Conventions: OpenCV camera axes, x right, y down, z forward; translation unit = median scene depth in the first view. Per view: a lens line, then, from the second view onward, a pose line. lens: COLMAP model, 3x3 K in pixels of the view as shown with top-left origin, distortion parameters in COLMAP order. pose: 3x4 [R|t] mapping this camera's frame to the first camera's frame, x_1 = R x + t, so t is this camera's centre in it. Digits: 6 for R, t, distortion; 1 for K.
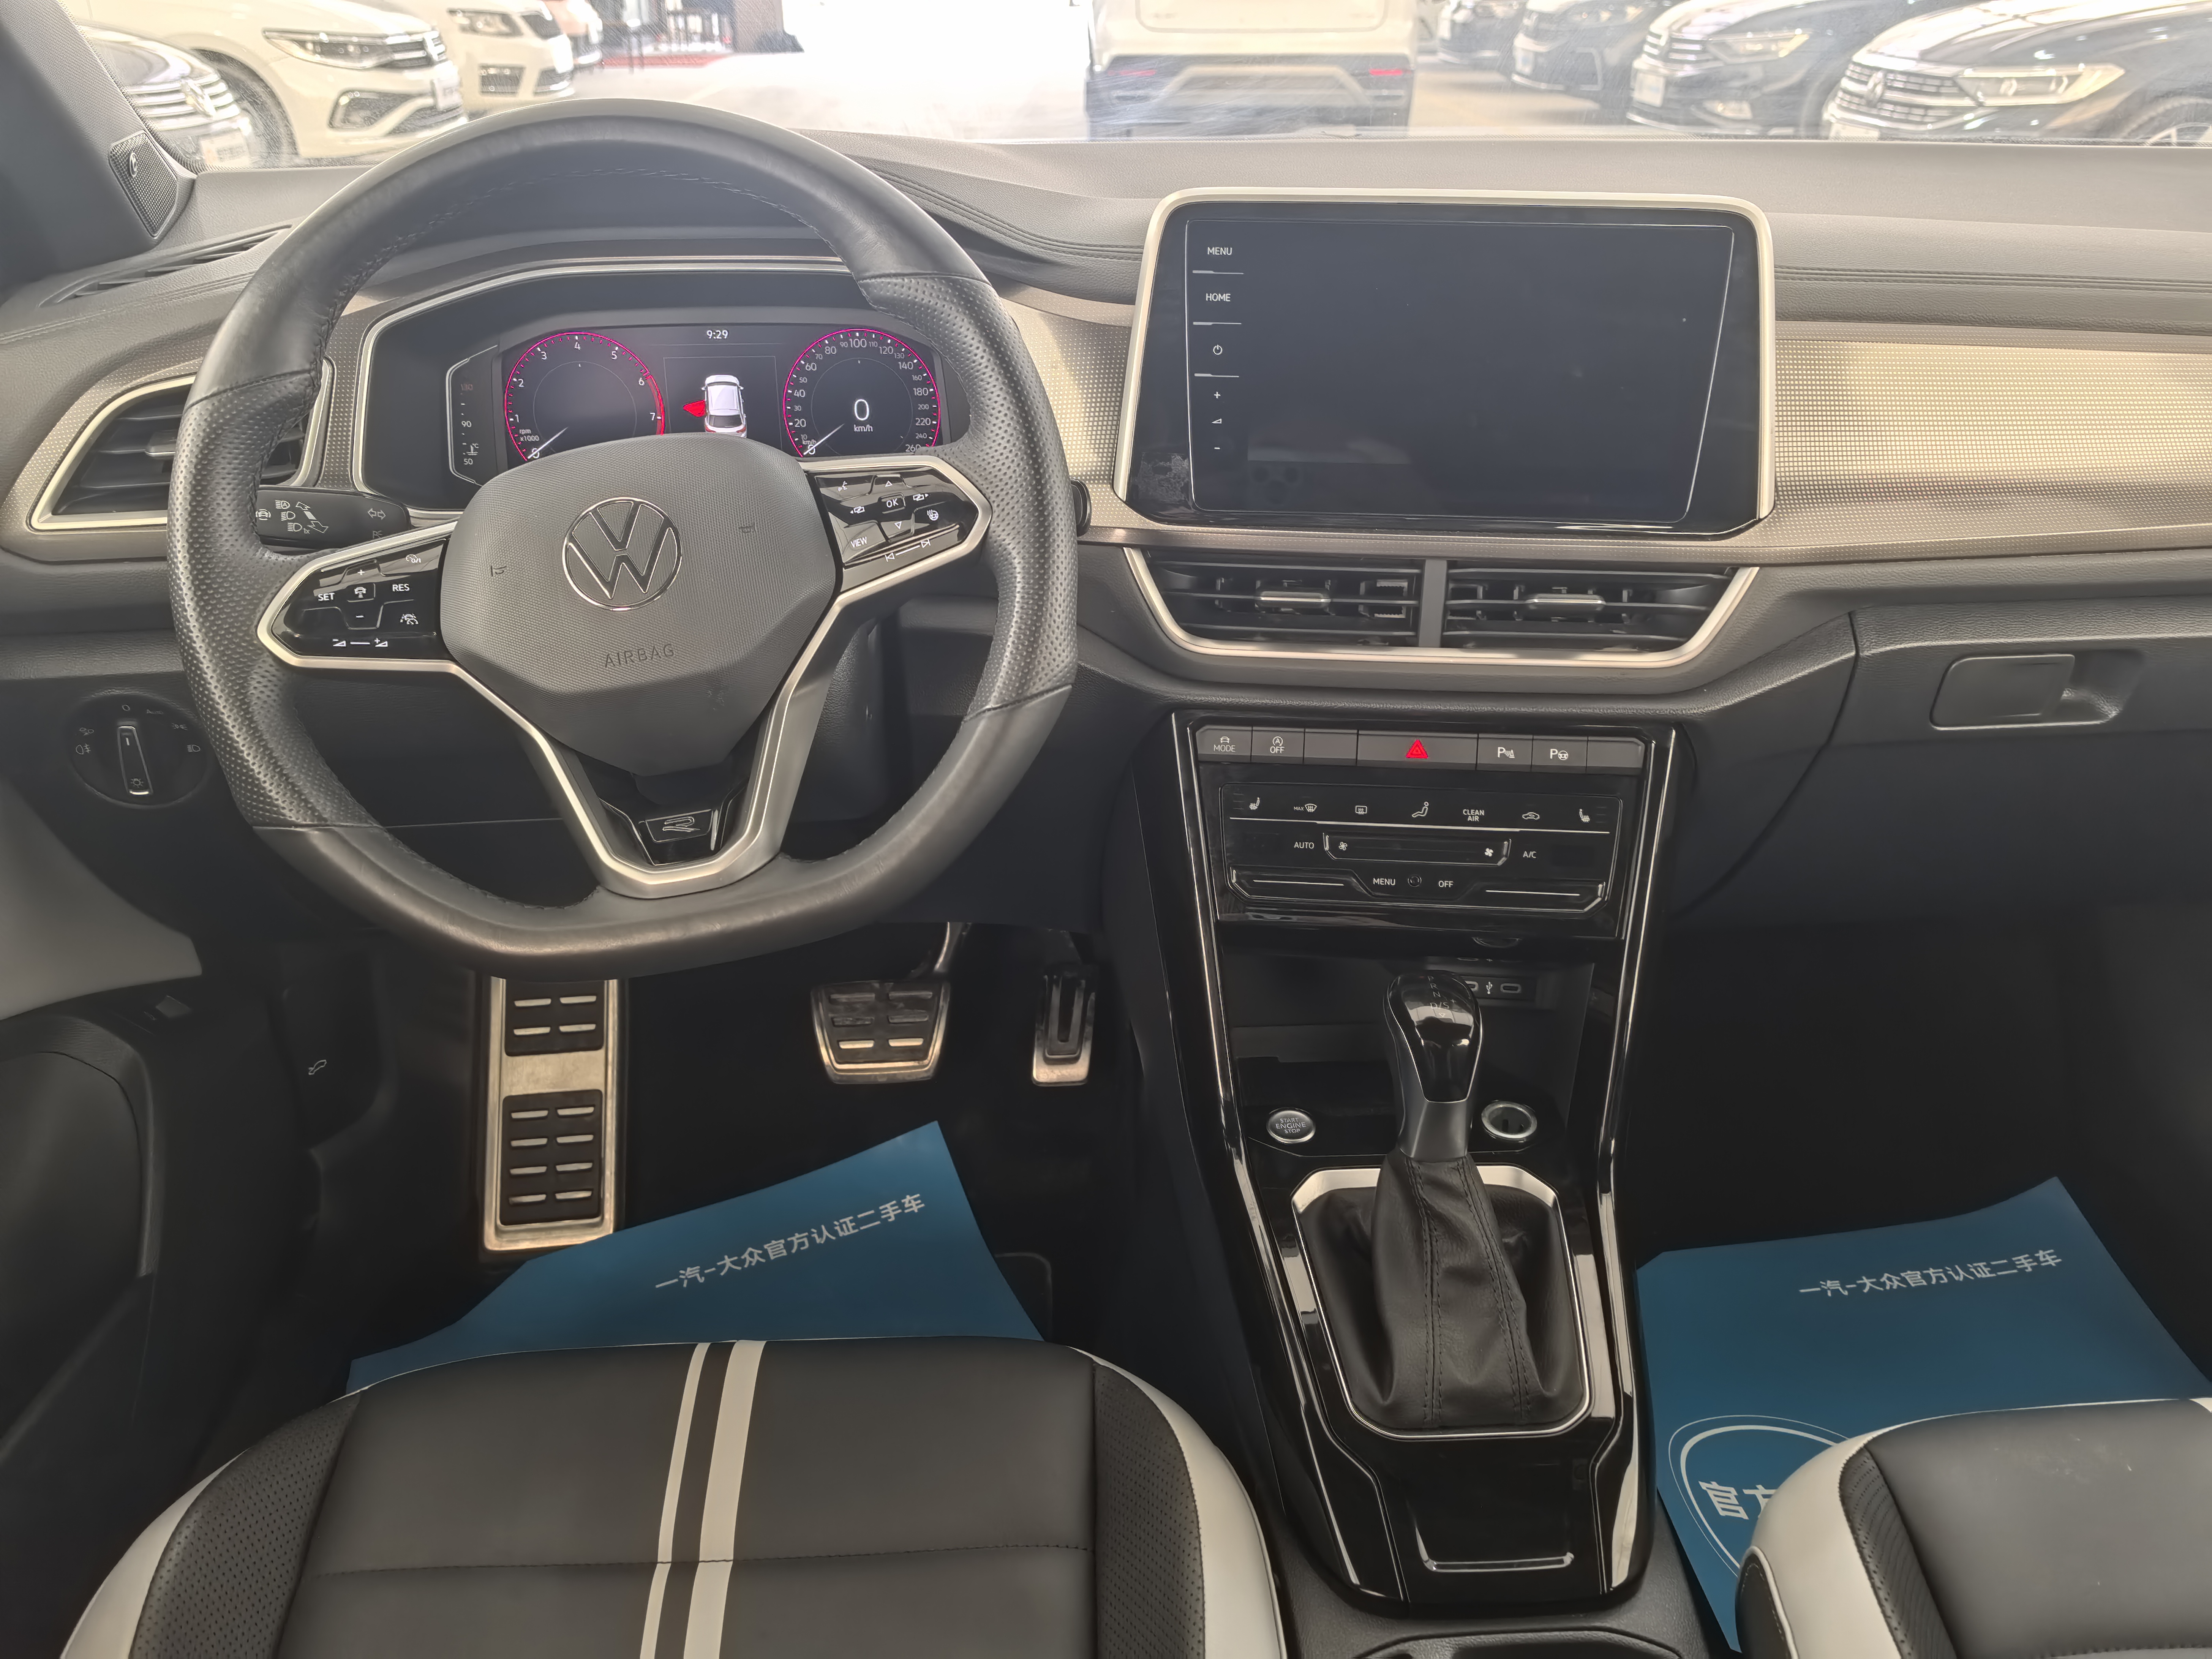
lens RADIAL K [[1798.9, 0, 1088.0], [0, 1798.9, 932.9], [0, 0, 1]] dist [0.058805, -0.078853]
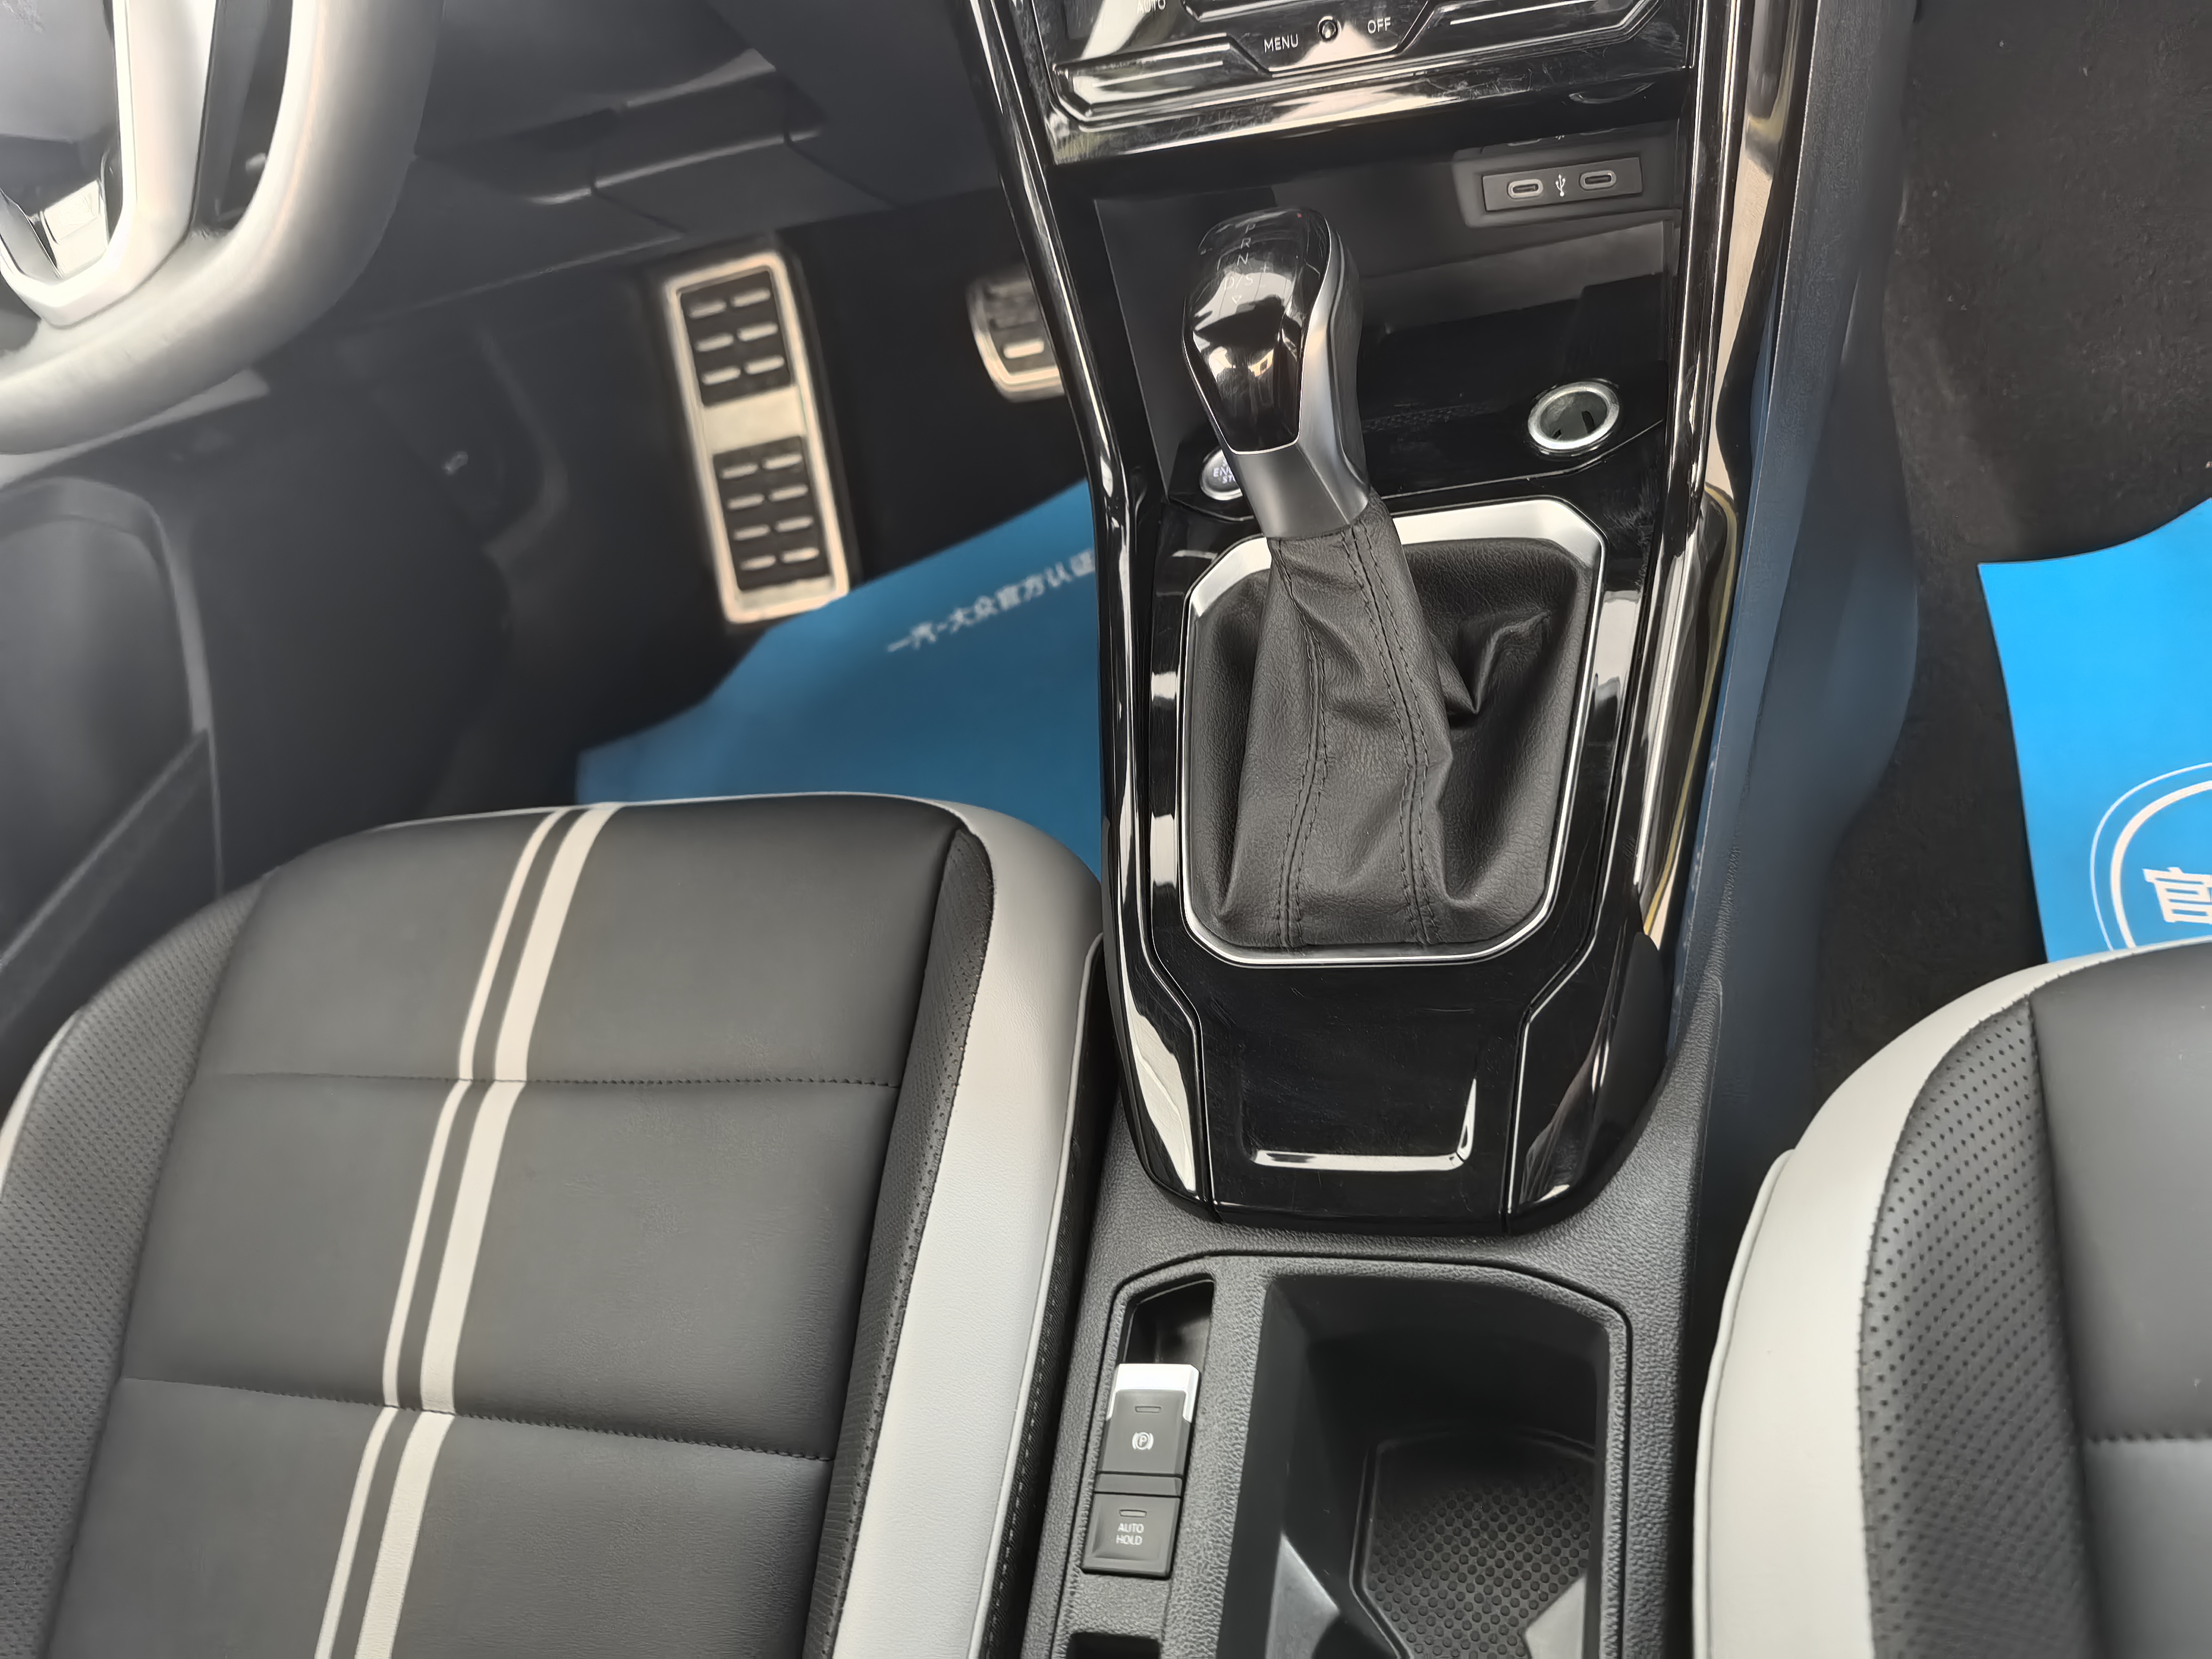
lens RADIAL K [[1779.3, 0, 1106.0], [0, 1779.3, 829.5], [0, 0, 1]] dist [0.036780, -0.064286]
pose [[0.900161, -0.015090, -0.435295, 0.242660], [0.175171, 0.927554, 0.330088, 0.004729], [0.398779, -0.373383, 0.837592, 0.263755]]
